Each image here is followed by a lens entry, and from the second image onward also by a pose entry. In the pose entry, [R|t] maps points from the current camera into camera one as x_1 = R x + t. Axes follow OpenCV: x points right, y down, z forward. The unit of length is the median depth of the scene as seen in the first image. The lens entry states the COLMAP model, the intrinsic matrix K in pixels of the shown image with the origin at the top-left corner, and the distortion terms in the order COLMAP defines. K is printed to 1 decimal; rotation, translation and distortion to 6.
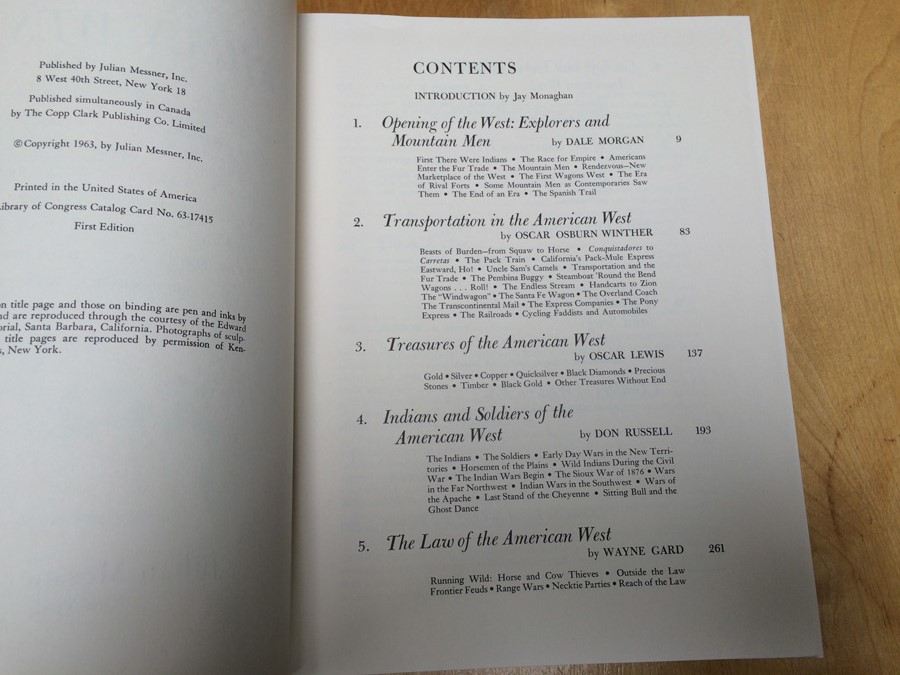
lens RADIAL K [[749.6, 0, 452.9], [0, 749.6, 340.0], [0, 0, 1]] dist [0.034767, -0.072760]
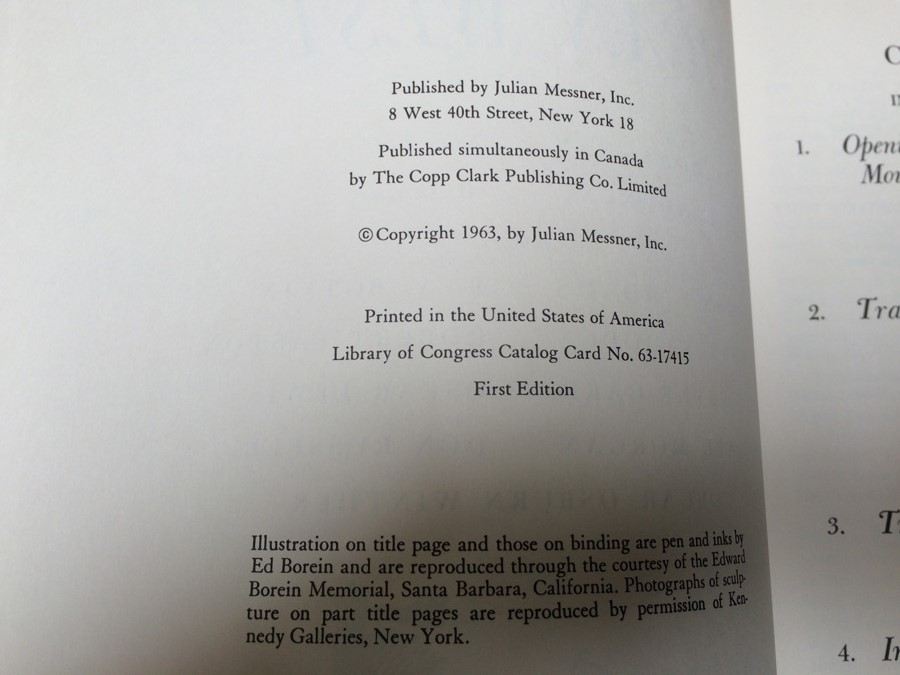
lens RADIAL K [[749.6, 0, 441.9], [0, 749.6, 339.5], [0, 0, 1]] dist [0.034767, -0.072760]
pose [[0.986417, 0.004978, -0.164186, -0.424108], [-0.001499, 0.999772, 0.021308, -0.192615], [0.164255, -0.020773, 0.986199, 0.451040]]
